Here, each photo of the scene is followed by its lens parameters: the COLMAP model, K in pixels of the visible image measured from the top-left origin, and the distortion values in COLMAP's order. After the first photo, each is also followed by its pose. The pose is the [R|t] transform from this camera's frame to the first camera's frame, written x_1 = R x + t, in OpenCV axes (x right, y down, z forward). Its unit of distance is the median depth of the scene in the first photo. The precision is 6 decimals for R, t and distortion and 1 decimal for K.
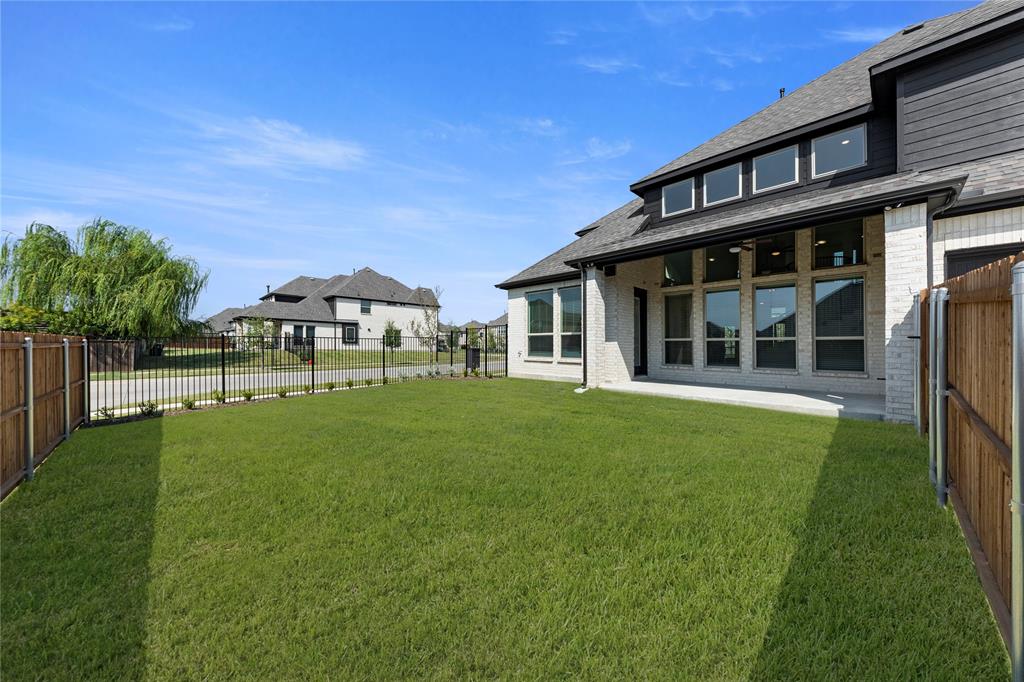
lens RADIAL K [[363.3, 0, 512.3], [0, 363.3, 337.6], [0, 0, 1]] dist [-0.000492, 0.000002]
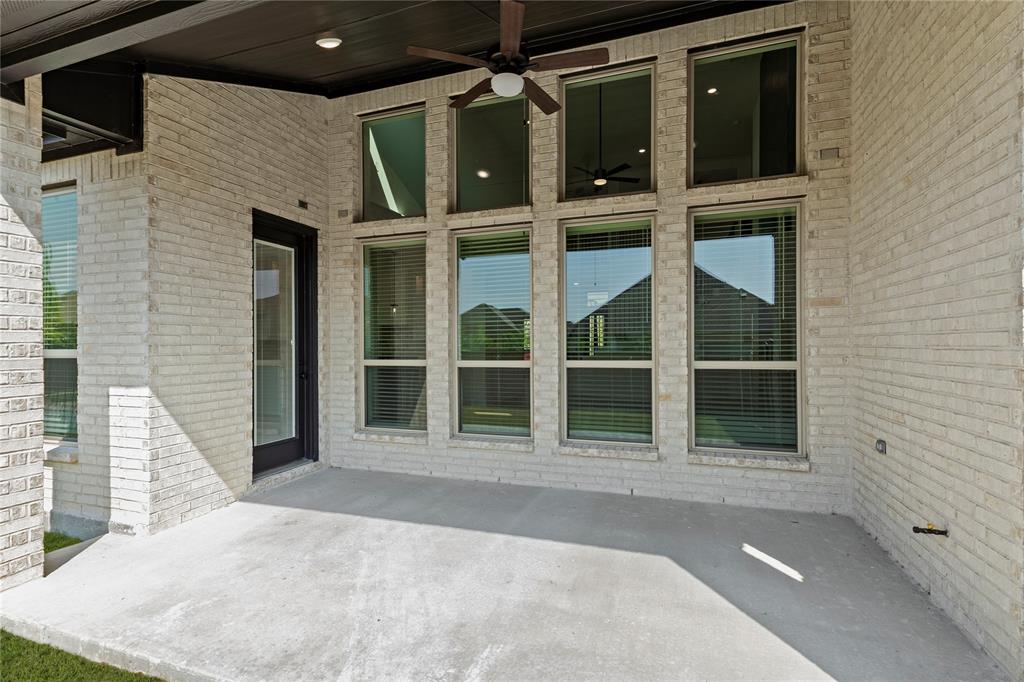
lens RADIAL K [[484.1, 0, 509.4], [0, 484.1, 341.5], [0, 0, 1]] dist [-0.000414, -0.000017]
pose [[0.887053, -0.000725, 0.461668, 0.396819], [-0.002104, 0.999982, 0.005614, -0.024392], [-0.461664, -0.005952, 0.887035, 0.596691]]
